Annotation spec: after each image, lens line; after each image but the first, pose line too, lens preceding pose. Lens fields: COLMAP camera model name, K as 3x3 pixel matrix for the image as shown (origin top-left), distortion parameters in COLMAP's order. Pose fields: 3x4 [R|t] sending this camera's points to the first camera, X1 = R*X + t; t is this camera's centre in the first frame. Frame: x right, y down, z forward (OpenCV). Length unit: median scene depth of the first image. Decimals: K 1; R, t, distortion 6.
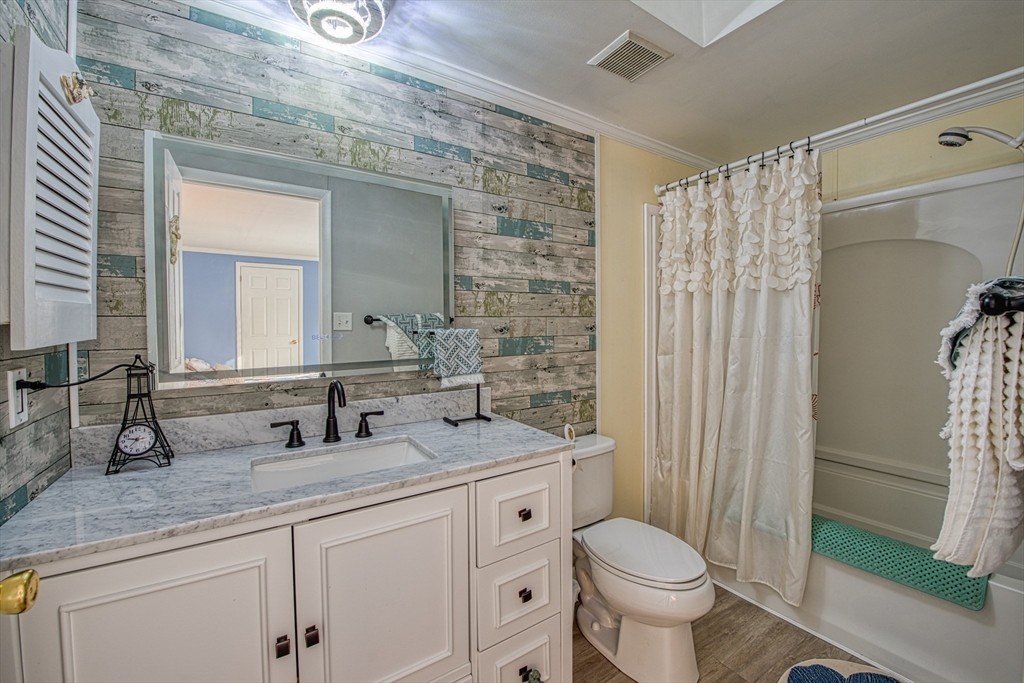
lens RADIAL K [[423.2, 0, 512.0], [0, 423.2, 341.5], [0, 0, 1]] dist [-0.016302, -0.000033]
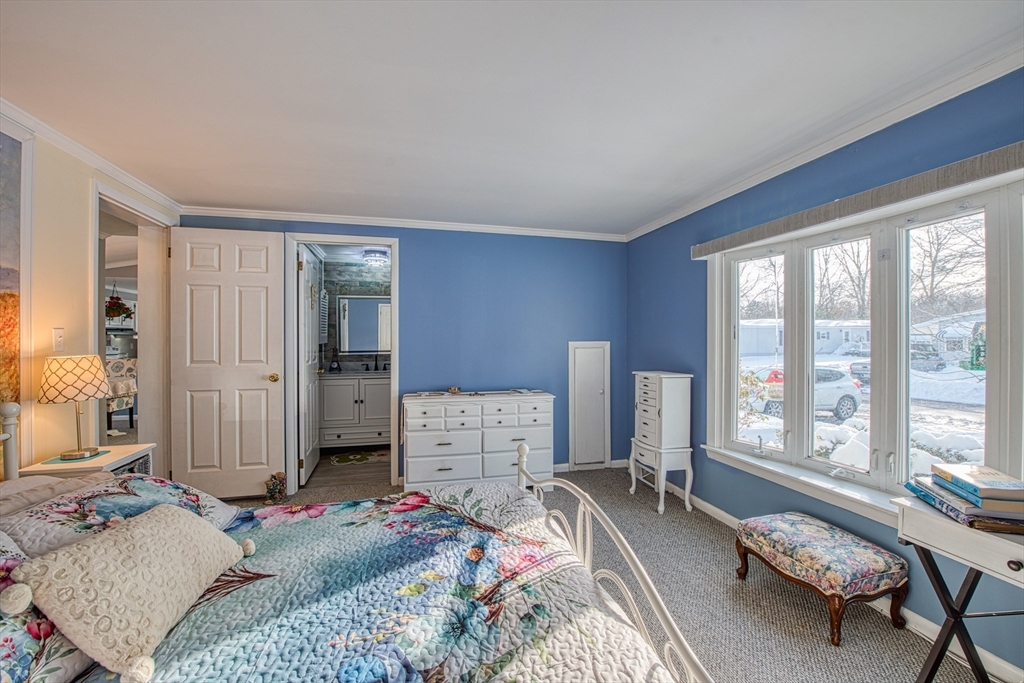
lens RADIAL K [[423.2, 0, 512.0], [0, 423.2, 341.5], [0, 0, 1]] dist [-0.016302, -0.000033]
pose [[0.944488, 0.005418, -0.328500, 2.282816], [-0.006261, 0.999979, -0.001507, -0.031414], [0.328485, 0.003480, 0.944503, -2.538206]]
